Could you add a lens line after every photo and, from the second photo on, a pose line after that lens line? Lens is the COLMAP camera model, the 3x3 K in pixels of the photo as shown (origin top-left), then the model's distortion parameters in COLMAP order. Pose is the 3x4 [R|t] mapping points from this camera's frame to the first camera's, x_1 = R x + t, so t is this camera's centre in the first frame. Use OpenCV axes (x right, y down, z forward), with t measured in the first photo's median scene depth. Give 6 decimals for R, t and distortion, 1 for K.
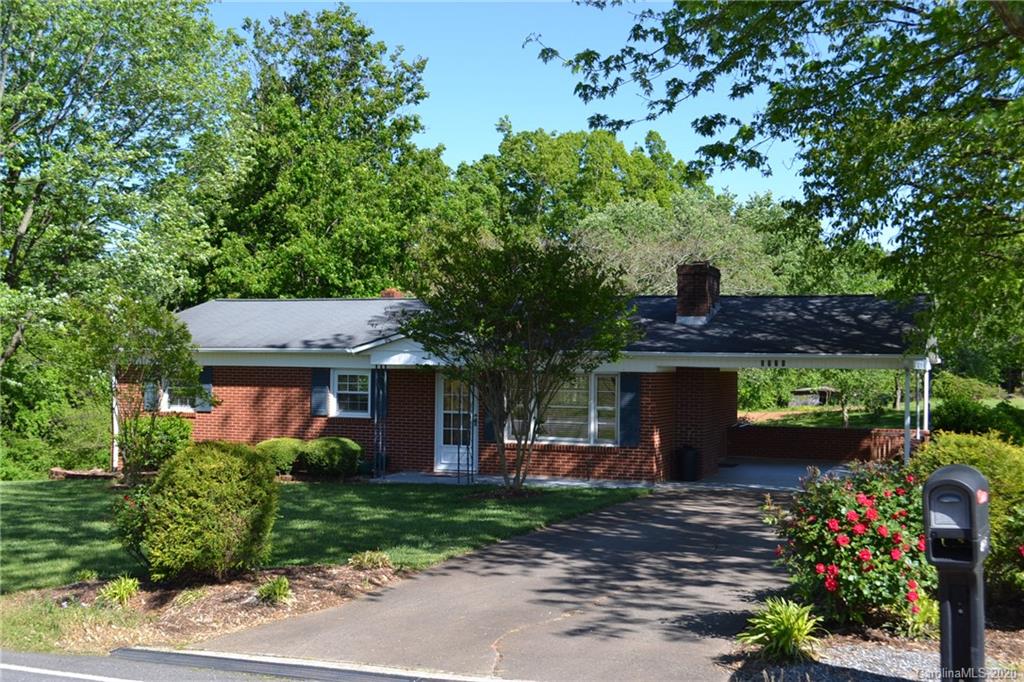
lens RADIAL K [[1198.4, 0, 512.0], [0, 1198.4, 341.0], [0, 0, 1]] dist [-0.043193, -0.013564]
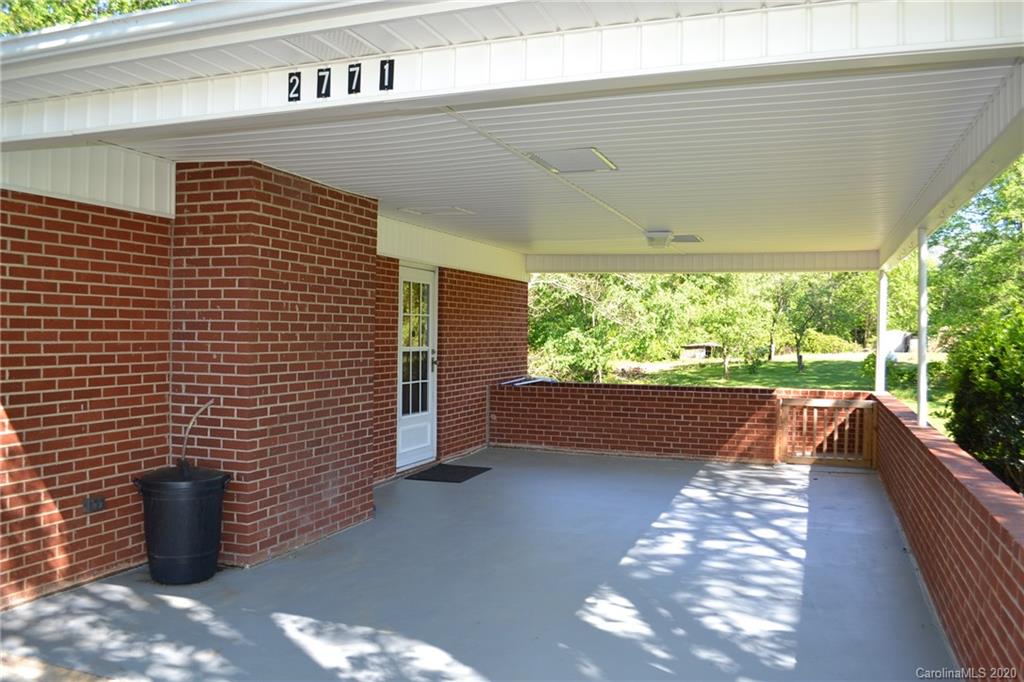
lens RADIAL K [[827.2, 0, 499.9], [0, 827.2, 344.7], [0, 0, 1]] dist [-0.057846, 0.008565]
pose [[0.999993, 0.002450, 0.002860, 0.212596], [-0.002552, 0.999337, 0.036332, 0.048849], [-0.002769, -0.036339, 0.999336, 0.756225]]
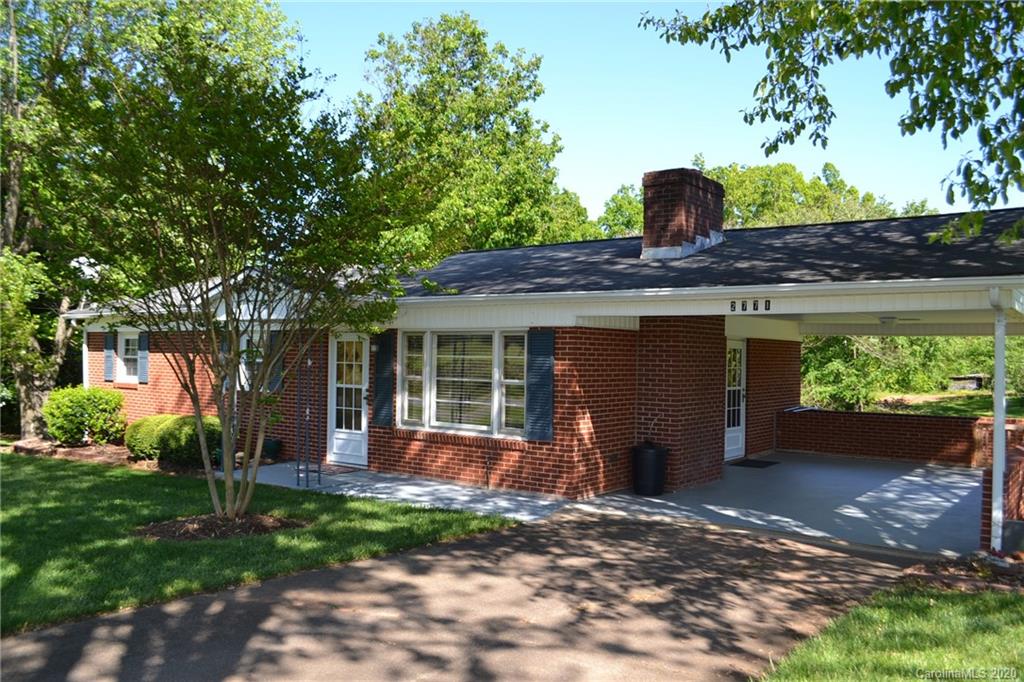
lens RADIAL K [[830.3, 0, 518.9], [0, 830.3, 351.7], [0, 0, 1]] dist [-0.073506, -0.001049]
pose [[0.962216, 0.000739, -0.272287, 0.191436], [0.002306, 0.999938, 0.010861, 0.031588], [0.272278, -0.011078, 0.962155, 0.513480]]
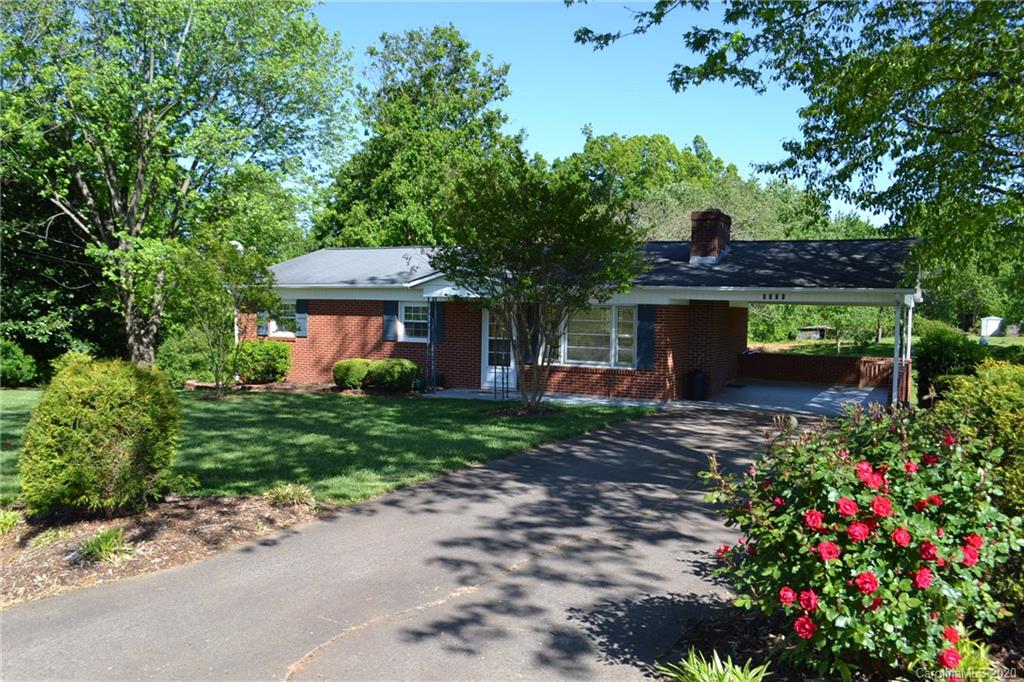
lens RADIAL K [[830.3, 0, 518.9], [0, 830.3, 351.7], [0, 0, 1]] dist [-0.073506, -0.001049]
pose [[0.994992, 0.011256, -0.099322, 0.052045], [-0.004188, 0.997462, 0.071084, 0.014227], [0.099870, -0.070312, 0.992513, 0.187371]]
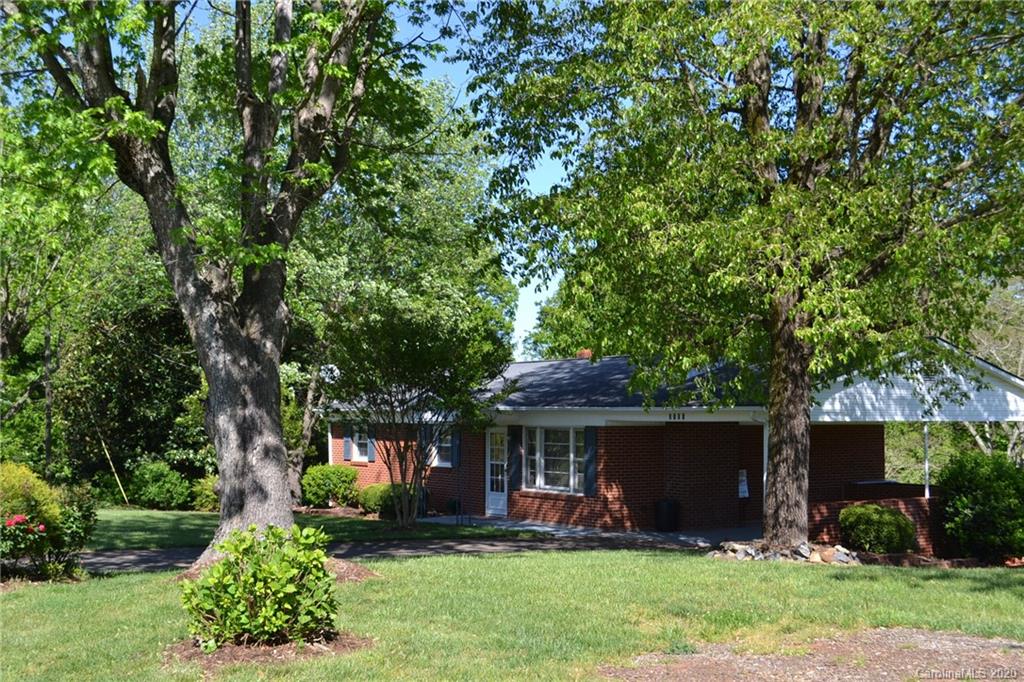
lens RADIAL K [[1289.4, 0, 512.0], [0, 1289.4, 341.0], [0, 0, 1]] dist [-0.008839, -0.025568]
pose [[0.821241, -0.043135, -0.568949, 0.640007], [0.016829, 0.998536, -0.051414, 0.007204], [0.570334, 0.032648, 0.820764, 0.007610]]
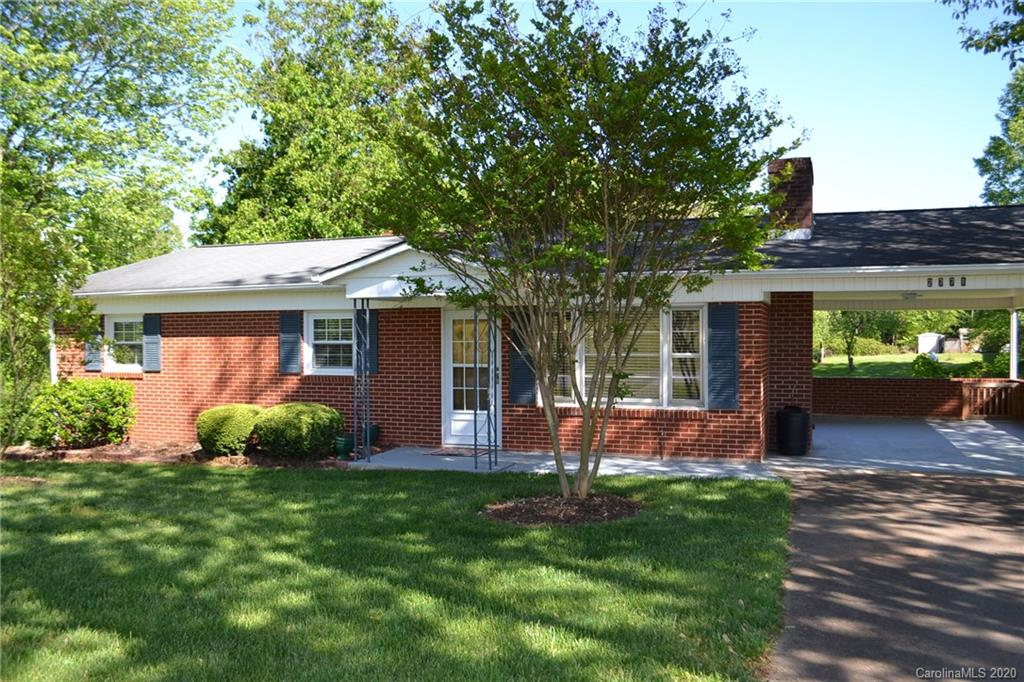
lens RADIAL K [[830.3, 0, 518.9], [0, 830.3, 351.7], [0, 0, 1]] dist [-0.073506, -0.001049]
pose [[0.999742, -0.016899, 0.015194, -0.023690], [0.016355, 0.999244, 0.035277, 0.032768], [-0.015779, -0.035019, 0.999262, 0.479615]]
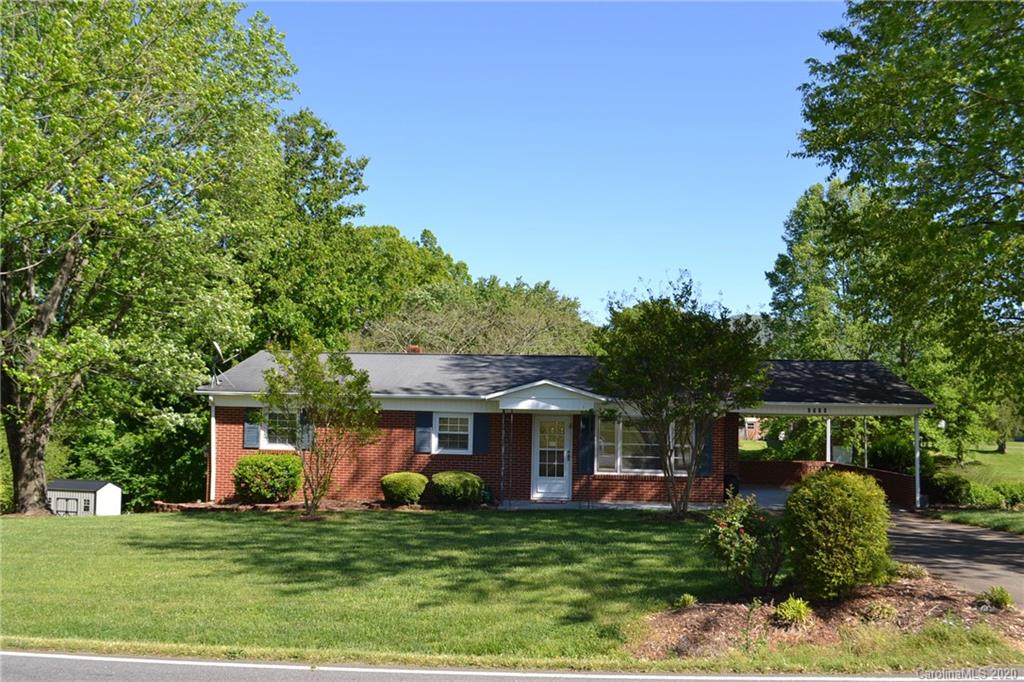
lens RADIAL K [[928.0, 0, 523.7], [0, 928.0, 342.3], [0, 0, 1]] dist [-0.073445, -0.002504]
pose [[0.954868, 0.030772, 0.295433, -0.340605], [-0.014401, 0.998246, -0.057432, 0.005847], [-0.296682, 0.050586, 0.953636, 0.110792]]
